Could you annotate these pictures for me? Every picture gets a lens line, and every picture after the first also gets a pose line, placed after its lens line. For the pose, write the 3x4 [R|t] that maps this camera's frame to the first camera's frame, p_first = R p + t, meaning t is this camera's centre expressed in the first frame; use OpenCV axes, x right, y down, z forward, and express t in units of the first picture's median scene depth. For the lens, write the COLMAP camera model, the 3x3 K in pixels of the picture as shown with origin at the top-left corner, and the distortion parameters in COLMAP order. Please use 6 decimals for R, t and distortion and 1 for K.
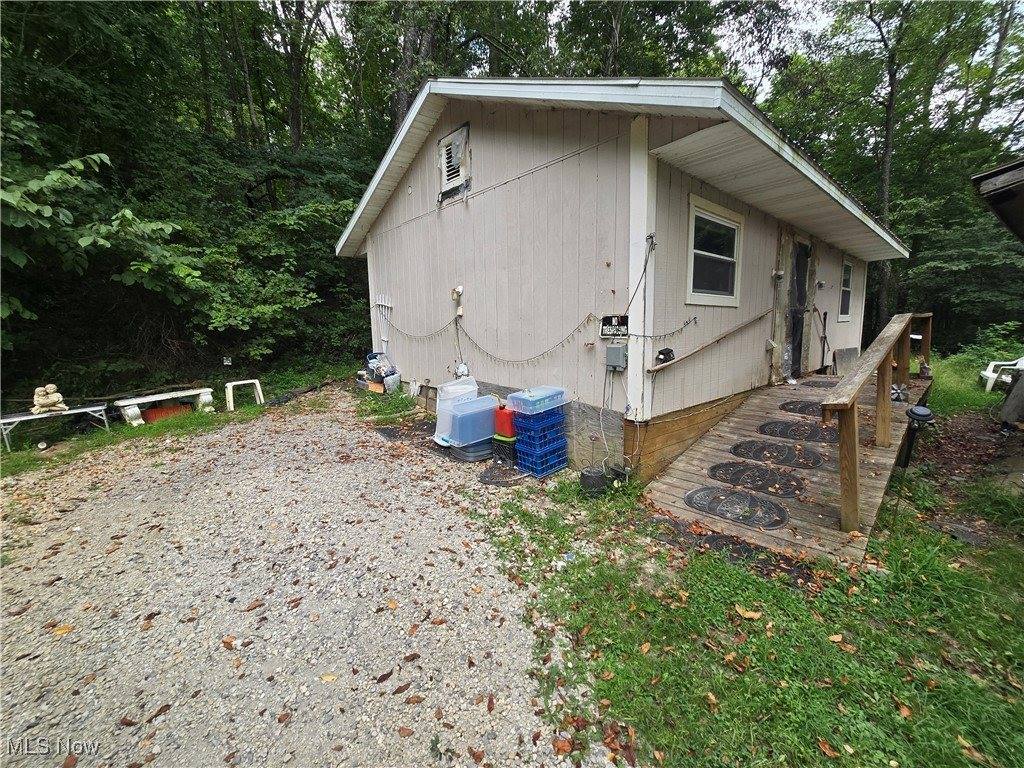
lens RADIAL K [[418.6, 0, 506.6], [0, 418.6, 389.9], [0, 0, 1]] dist [-0.002353, 0.000990]
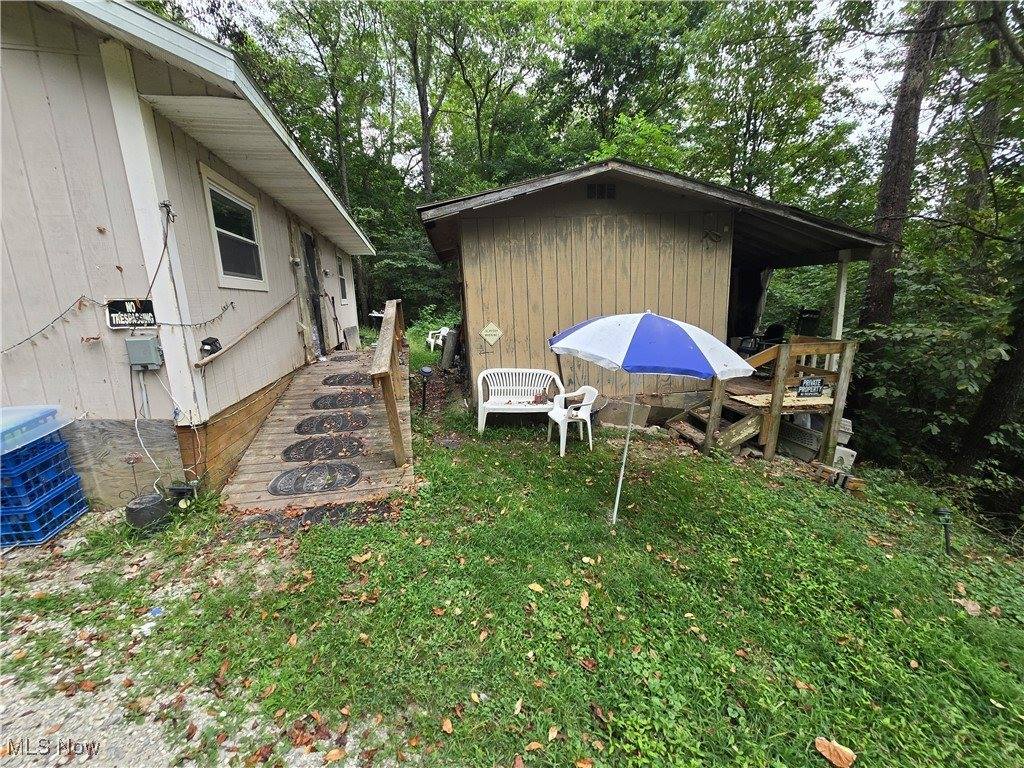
lens RADIAL K [[418.6, 0, 506.6], [0, 418.6, 389.9], [0, 0, 1]] dist [-0.002353, 0.000990]
pose [[0.495634, -0.171111, 0.851509, -0.085621], [0.134133, 0.983719, 0.119604, -0.011776], [-0.858111, 0.054936, 0.510516, 0.010866]]
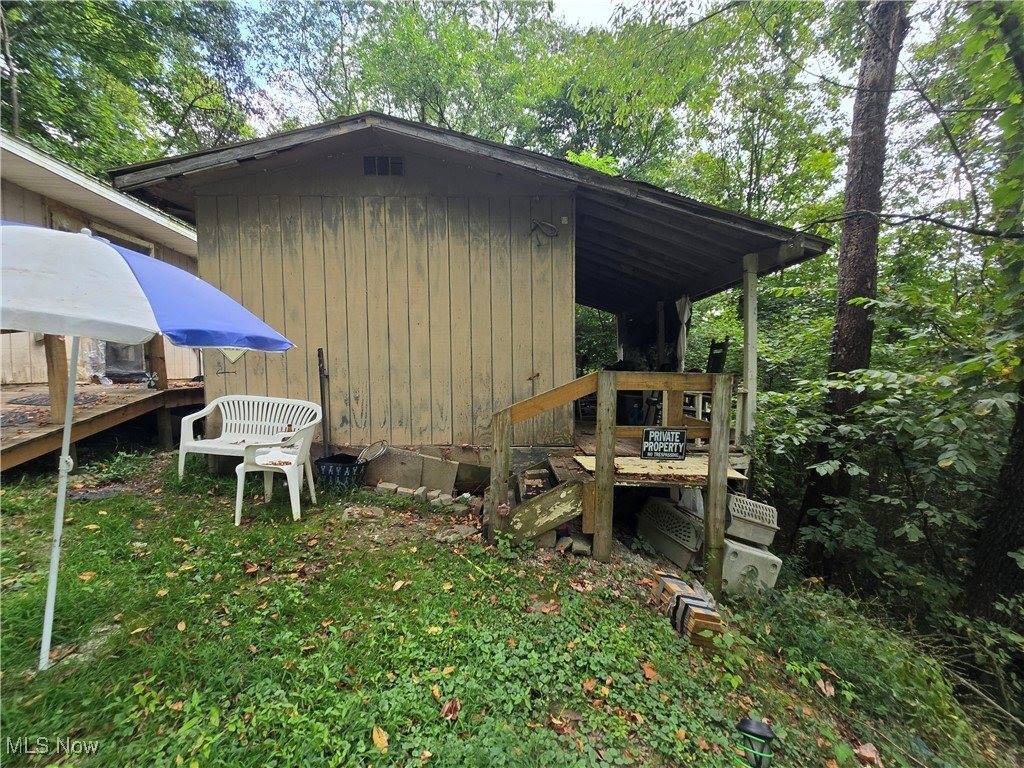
lens RADIAL K [[418.6, 0, 506.6], [0, 418.6, 389.9], [0, 0, 1]] dist [-0.002353, 0.000990]
pose [[0.579845, 0.000669, 0.814727, 1.240137], [0.081274, 0.994964, -0.058660, 0.334734], [-0.810663, 0.100230, 0.576870, -0.661087]]
